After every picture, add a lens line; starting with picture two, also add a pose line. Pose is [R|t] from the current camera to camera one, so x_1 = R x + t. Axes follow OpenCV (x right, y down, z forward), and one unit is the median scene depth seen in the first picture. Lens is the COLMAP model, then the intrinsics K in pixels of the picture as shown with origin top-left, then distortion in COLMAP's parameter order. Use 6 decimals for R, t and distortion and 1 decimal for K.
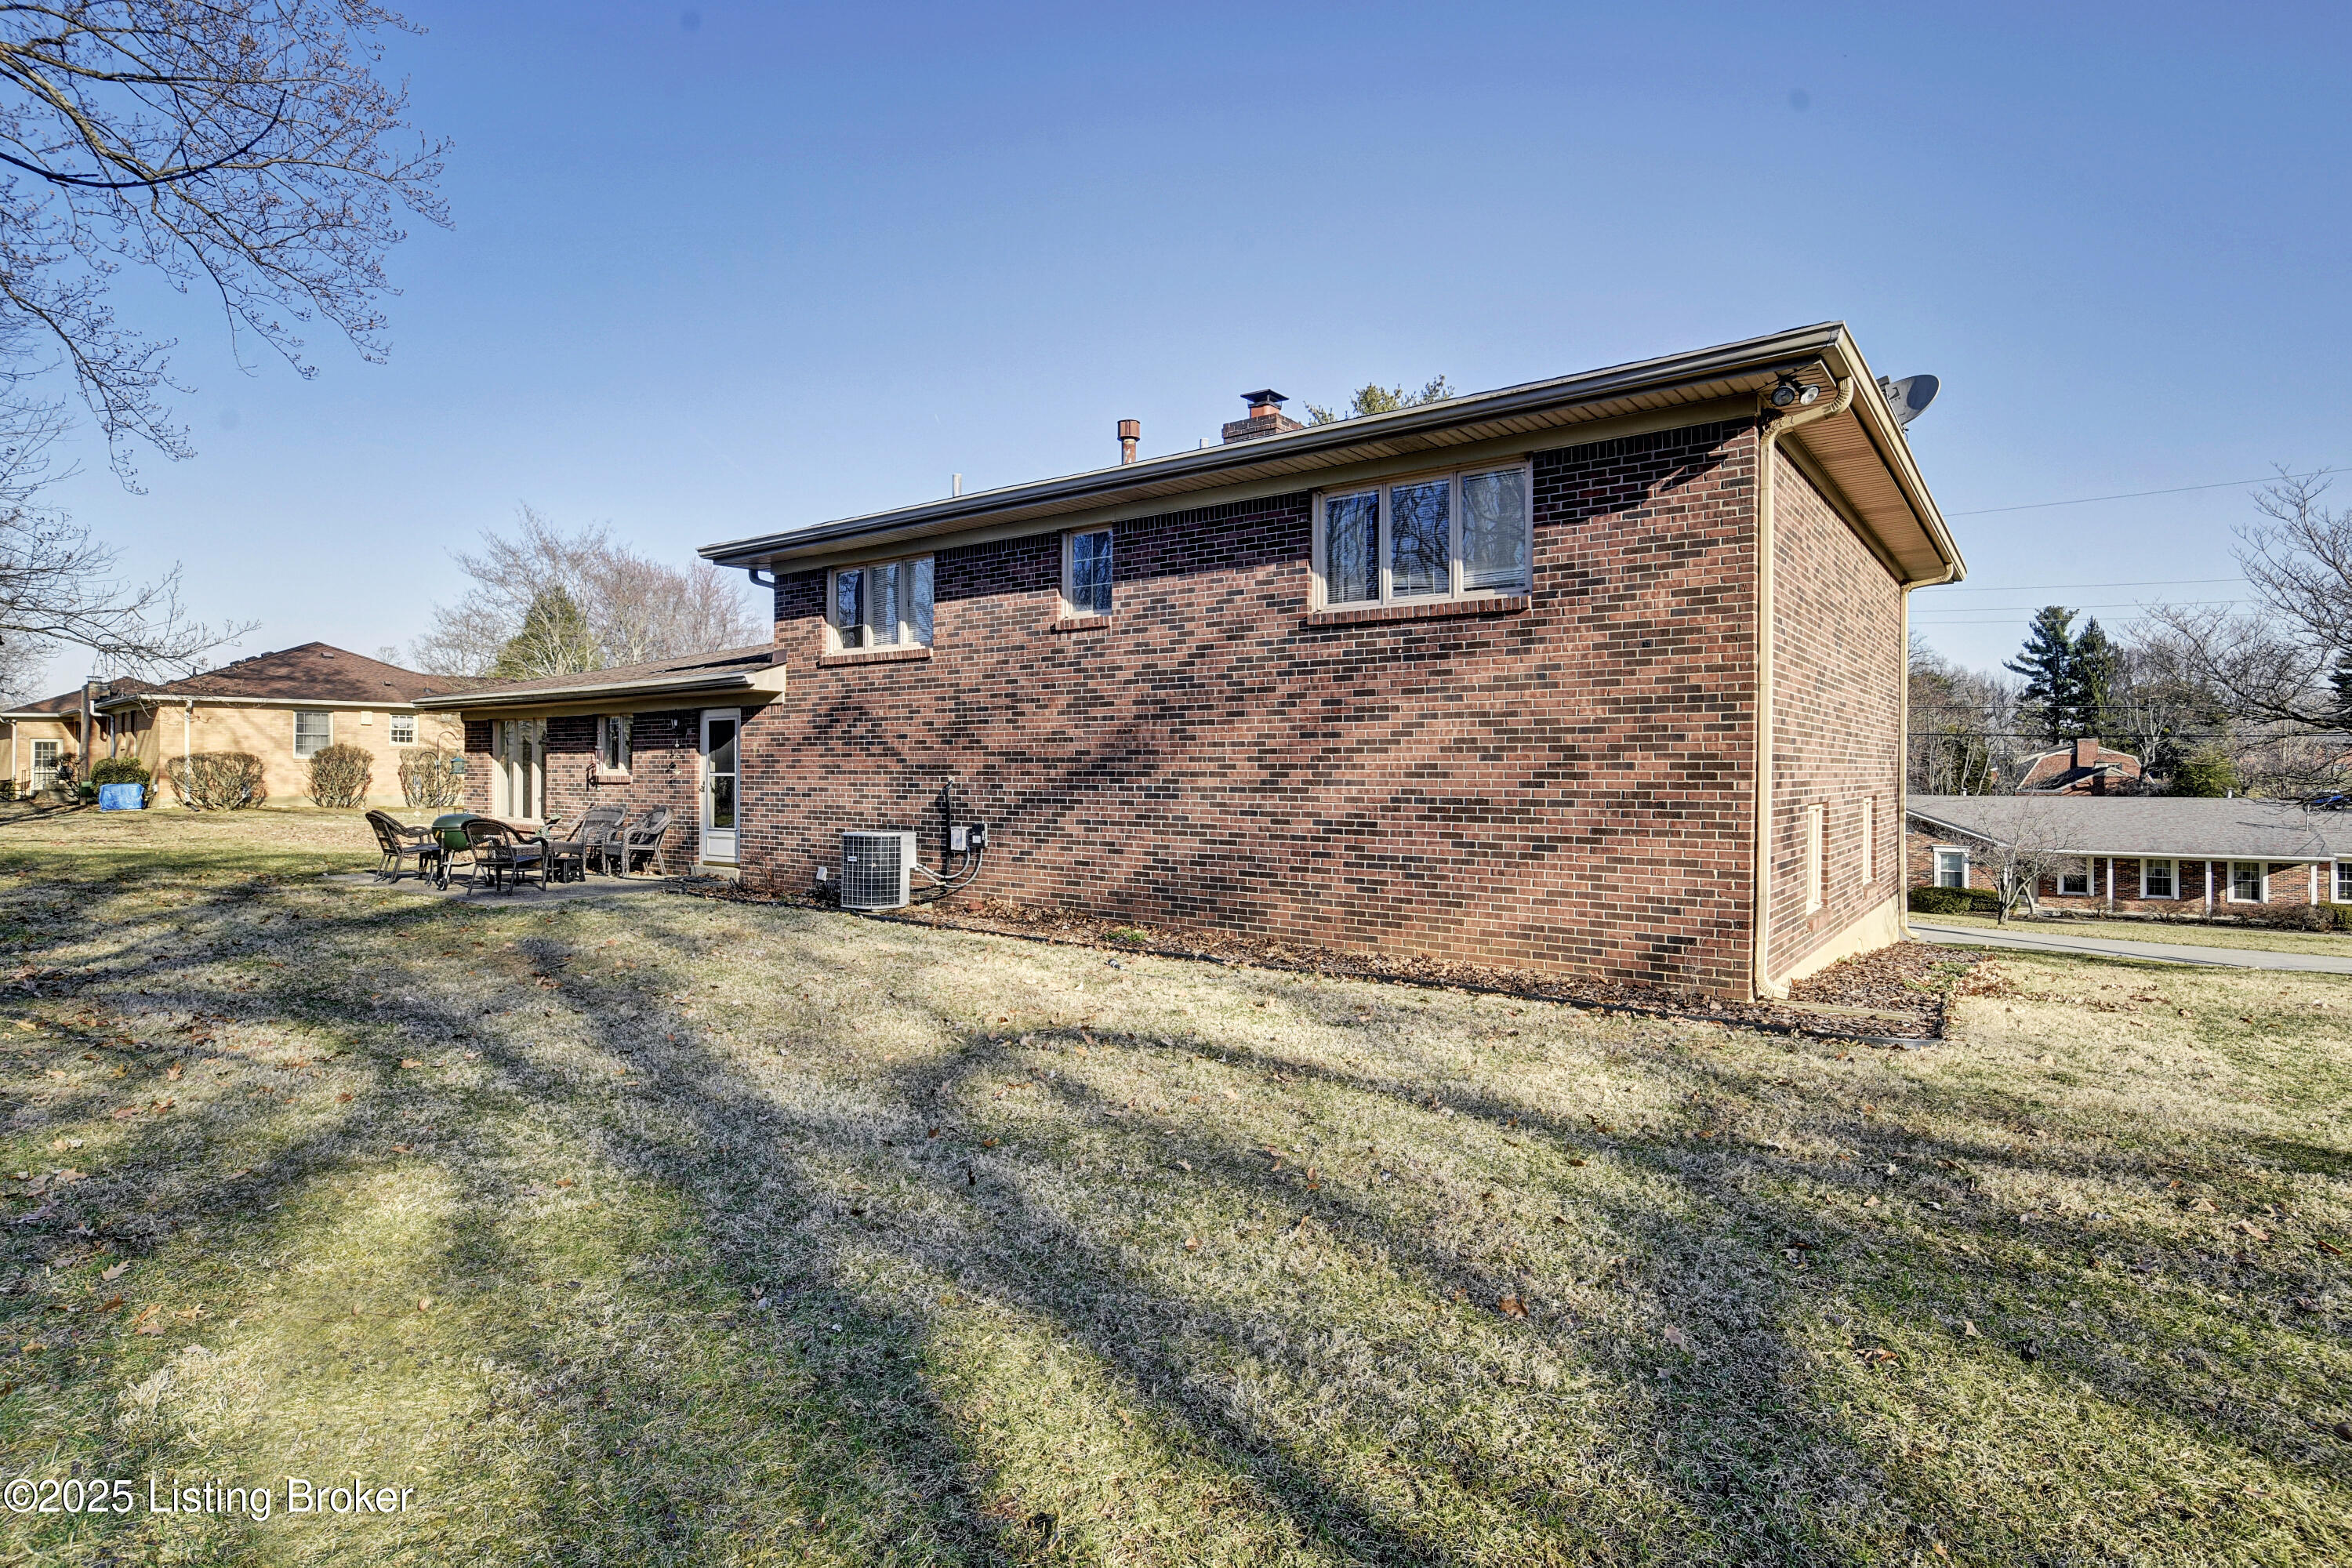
lens RADIAL K [[1192.9, 0, 1176.0], [0, 1192.9, 784.0], [0, 0, 1]] dist [-0.000320, 0.000009]
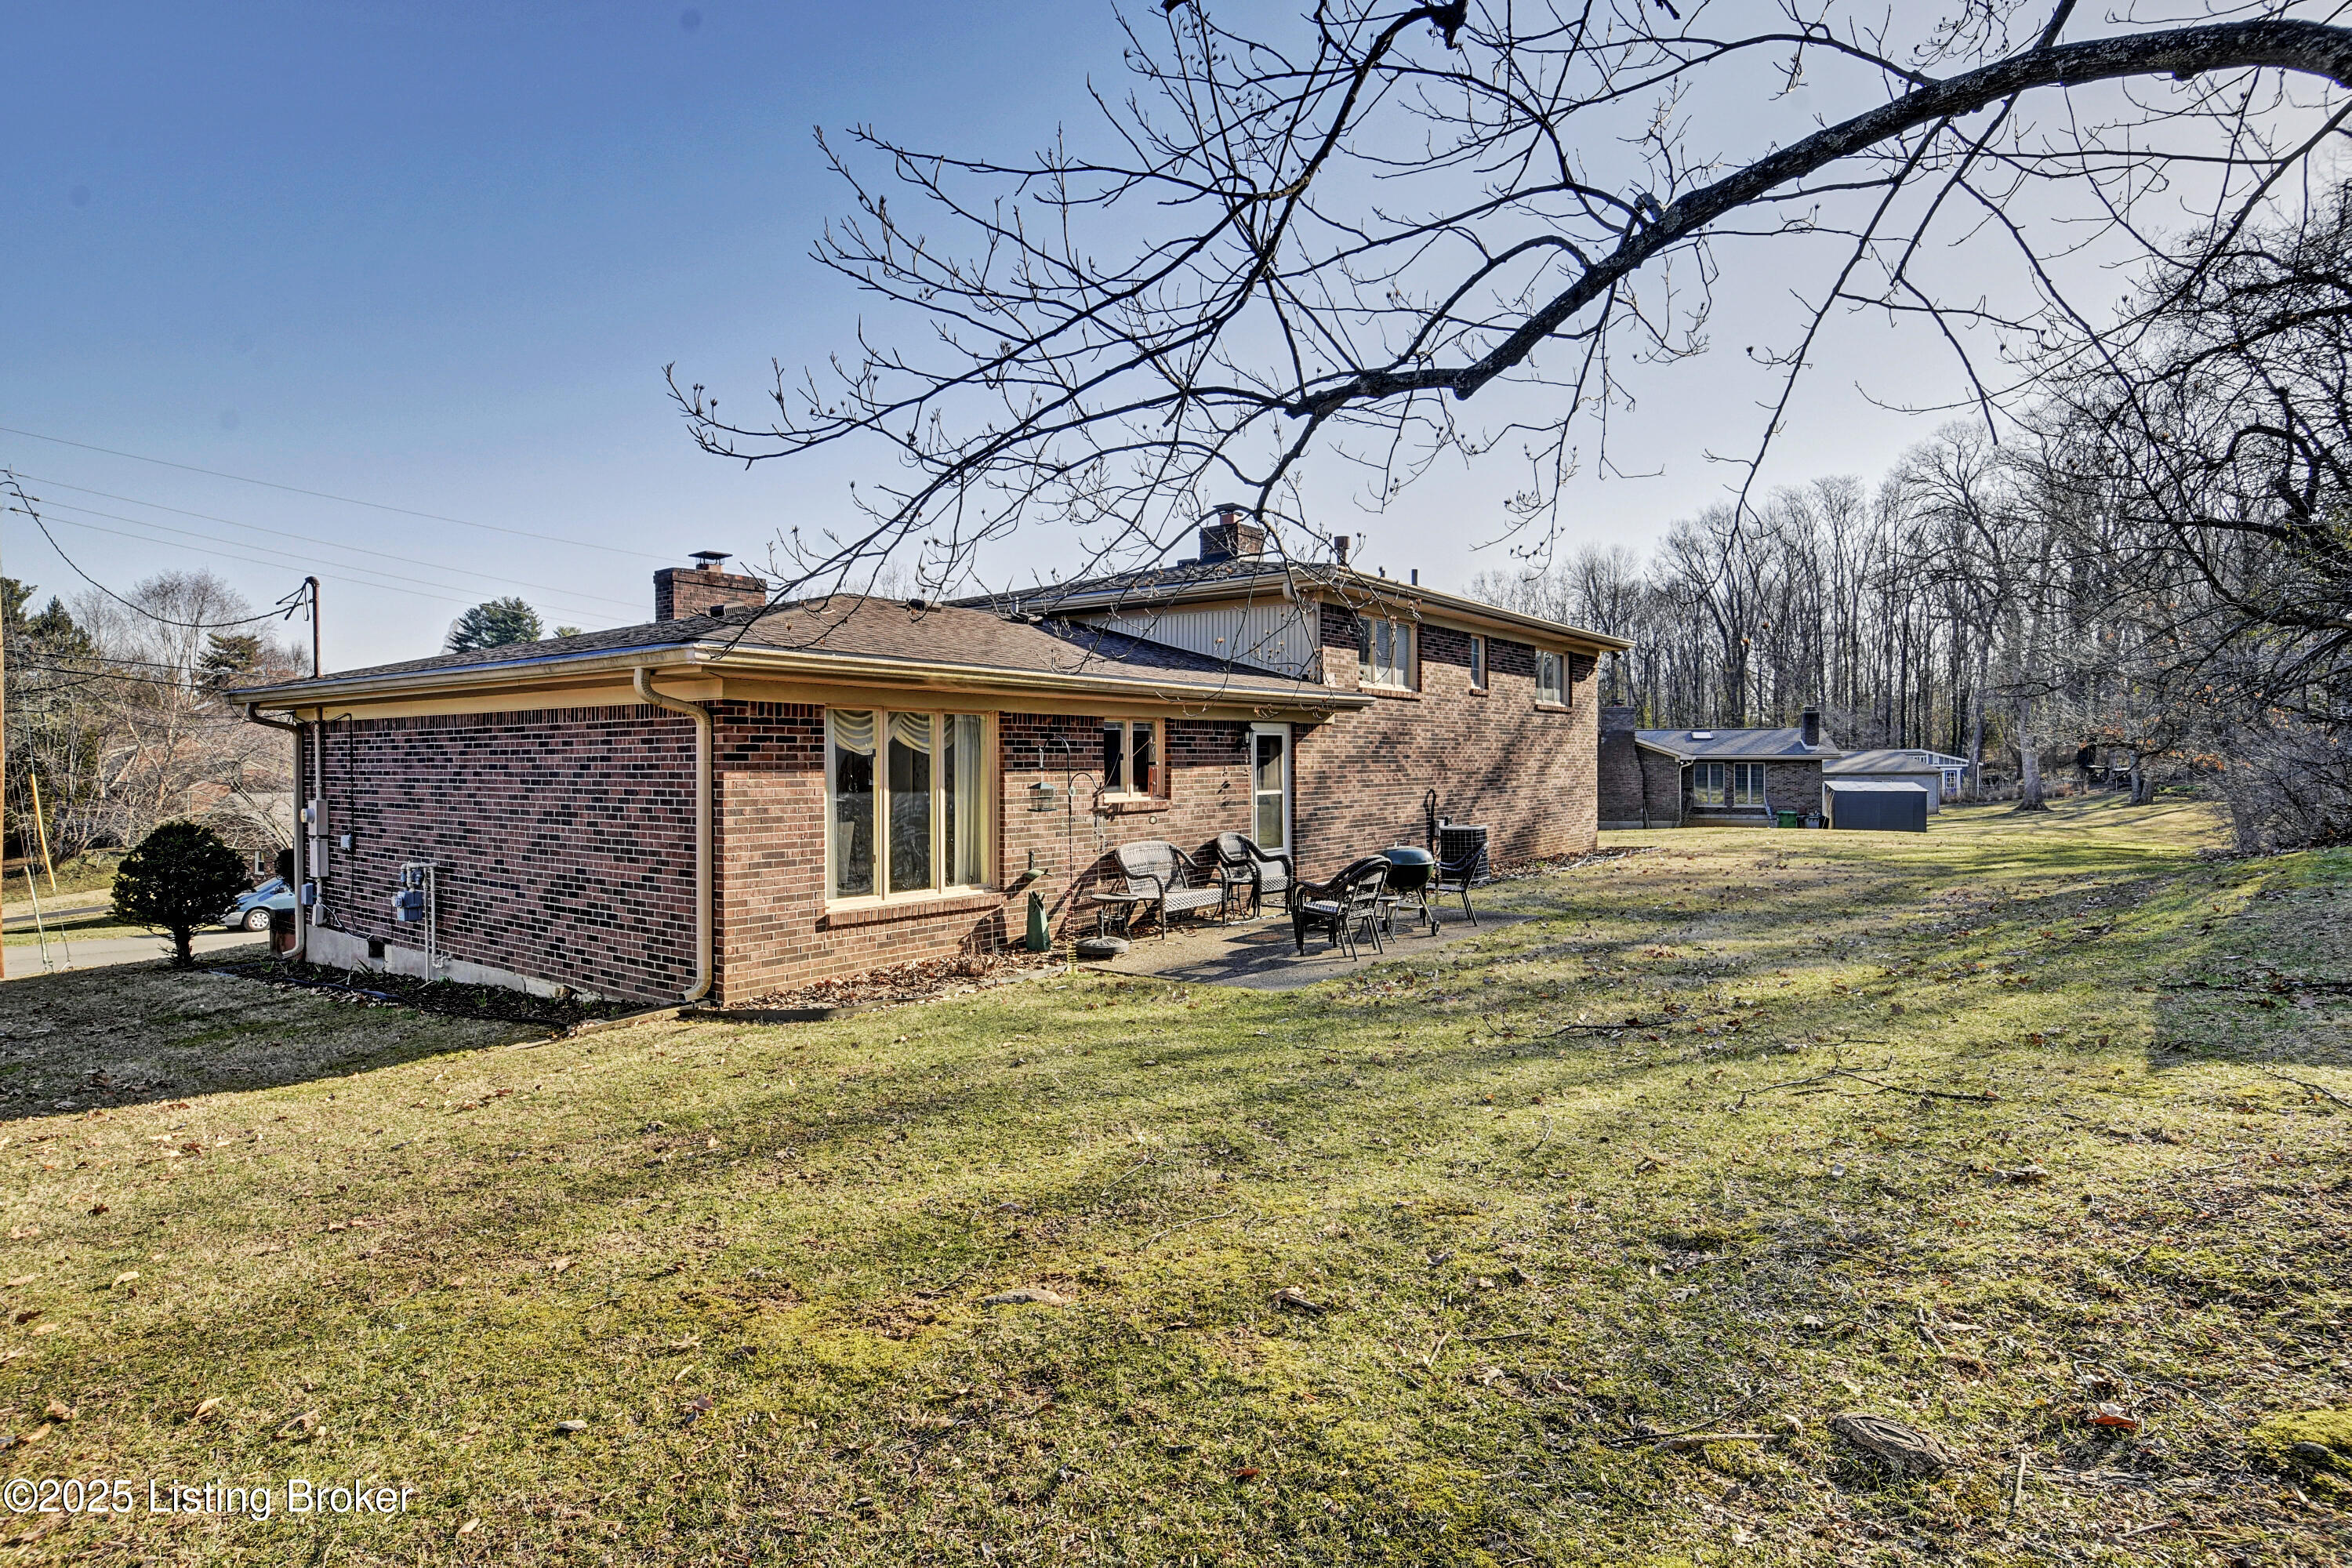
lens RADIAL K [[1192.9, 0, 1176.0], [0, 1192.9, 784.0], [0, 0, 1]] dist [-0.000320, 0.000009]
pose [[0.003356, -0.023979, 0.999707, -1.325093], [0.013810, 0.999618, 0.023930, -0.038422], [-0.999899, 0.013726, 0.003685, 1.064981]]
